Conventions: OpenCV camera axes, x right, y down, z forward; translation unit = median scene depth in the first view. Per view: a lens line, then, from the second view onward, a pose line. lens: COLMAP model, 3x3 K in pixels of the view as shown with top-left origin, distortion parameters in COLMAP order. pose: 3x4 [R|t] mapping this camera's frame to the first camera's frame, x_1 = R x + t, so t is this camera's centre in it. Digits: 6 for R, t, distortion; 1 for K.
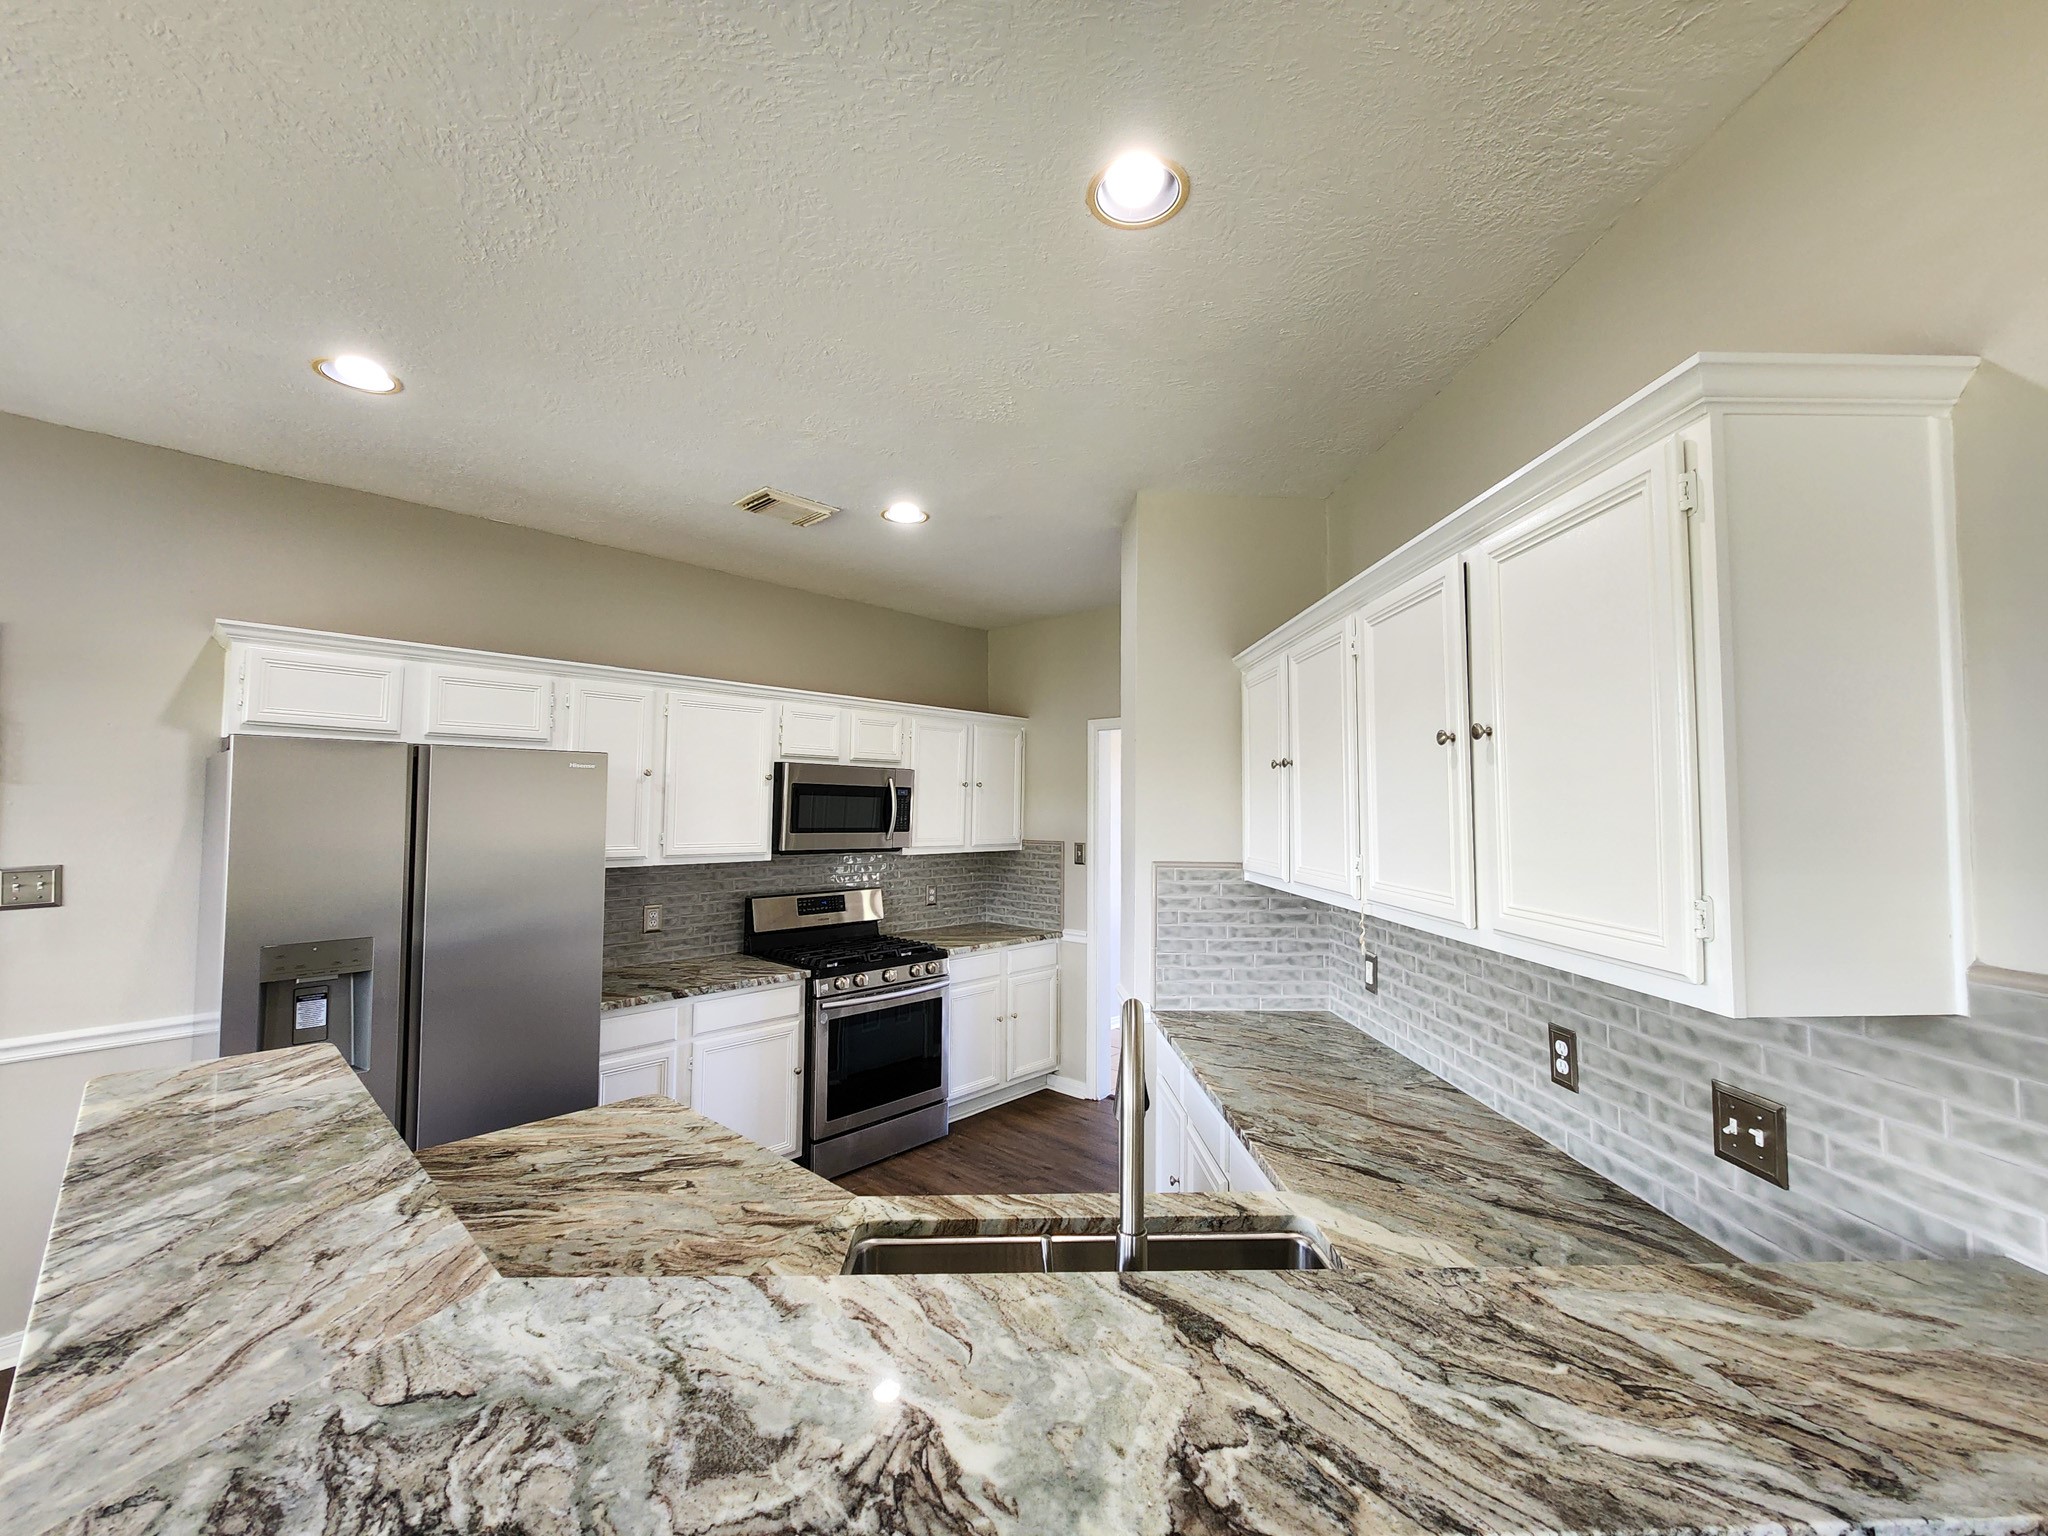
lens RADIAL K [[837.9, 0, 1030.4], [0, 837.9, 774.8], [0, 0, 1]] dist [-0.001297, -0.000022]
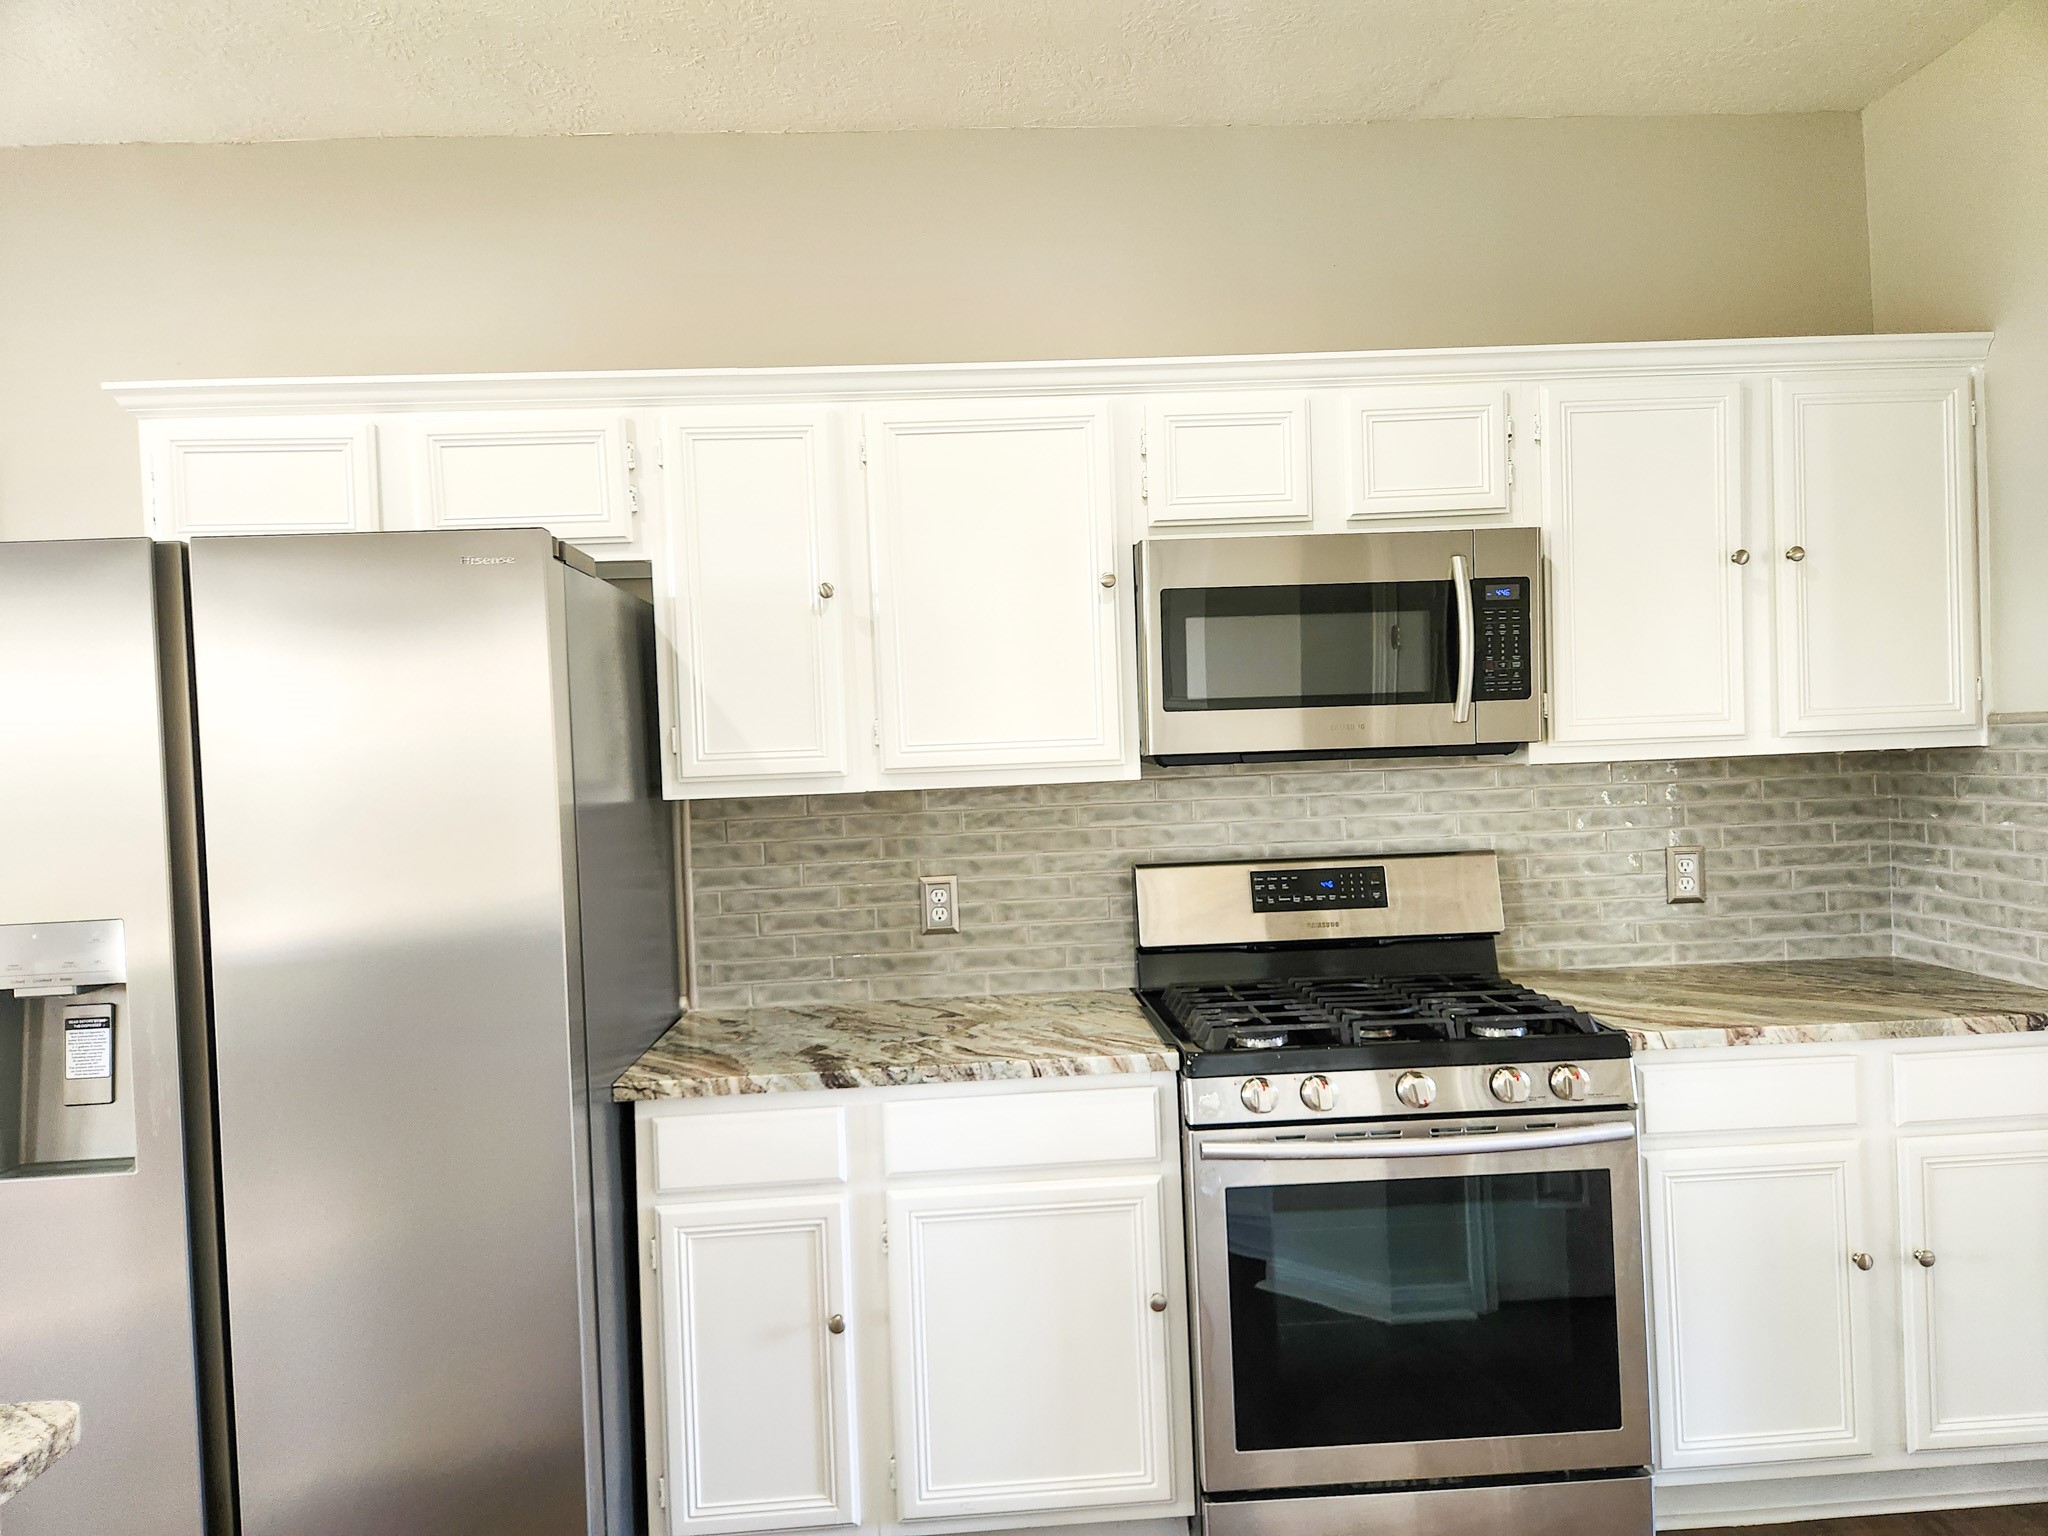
lens RADIAL K [[1382.9, 0, 1024.0], [0, 1382.9, 768.0], [0, 0, 1]] dist [0.035744, -0.002669]
pose [[0.716876, -0.028461, -0.696620, 0.144823], [0.074934, 0.996524, 0.036399, 0.074062], [0.693162, -0.078294, 0.716517, 0.511344]]
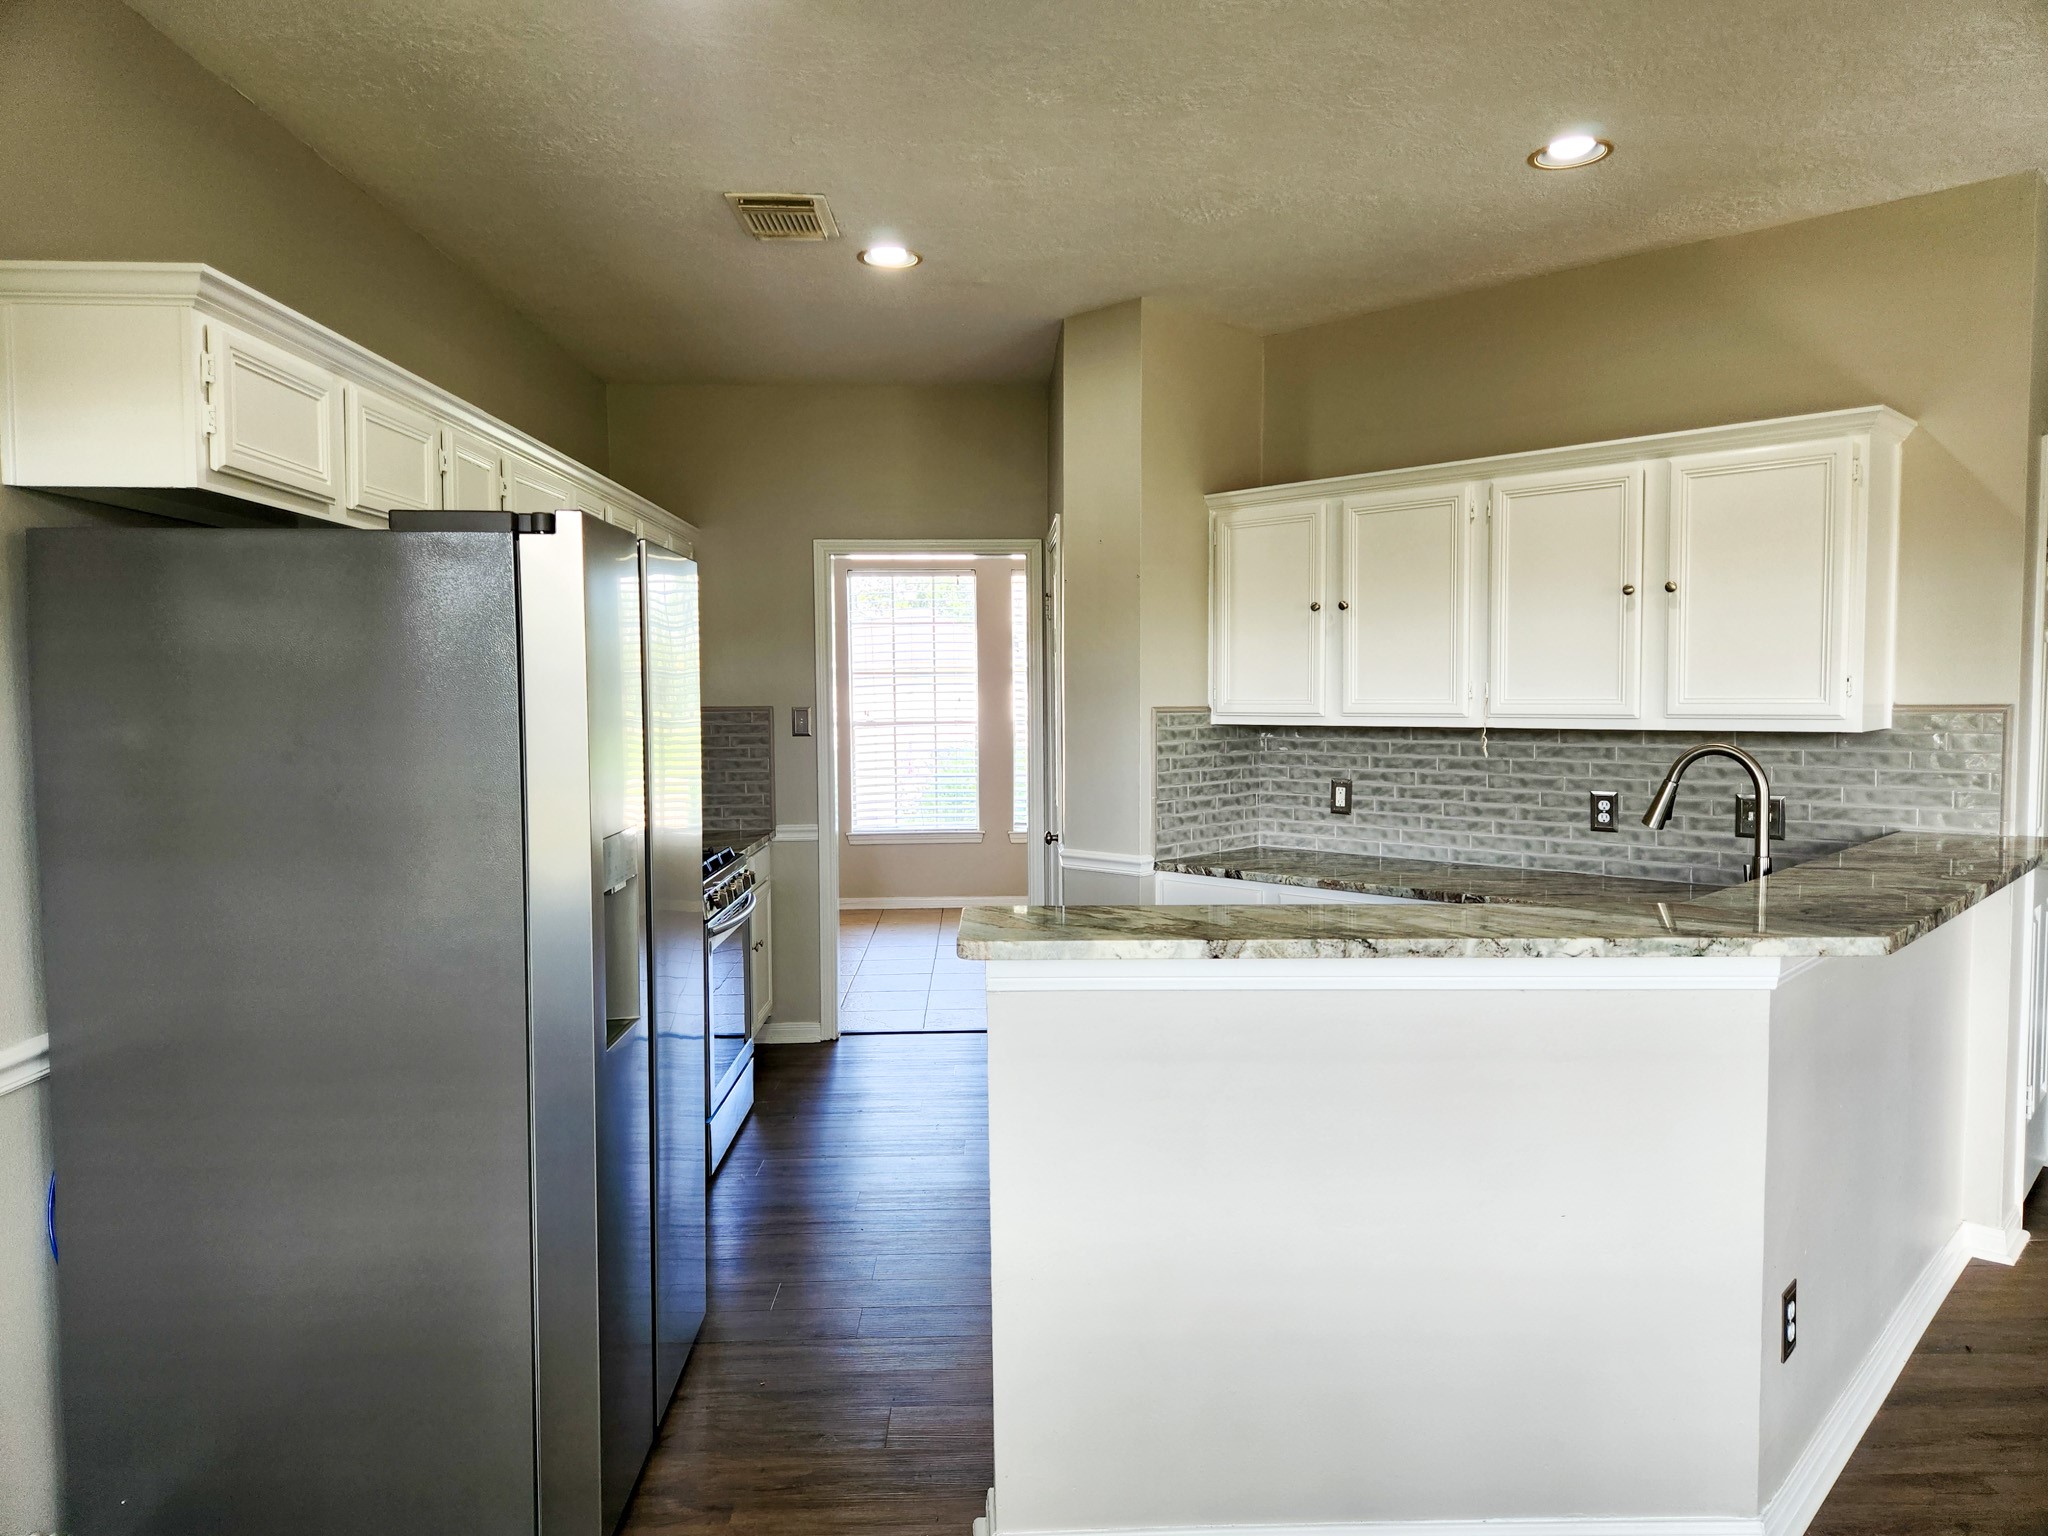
lens RADIAL K [[1382.9, 0, 1024.0], [0, 1382.9, 768.0], [0, 0, 1]] dist [0.035744, -0.002669]
pose [[0.714713, -0.052905, 0.697414, -0.853317], [-0.016819, 0.995547, 0.092757, 0.024543], [-0.699215, -0.078025, 0.710641, -0.008583]]
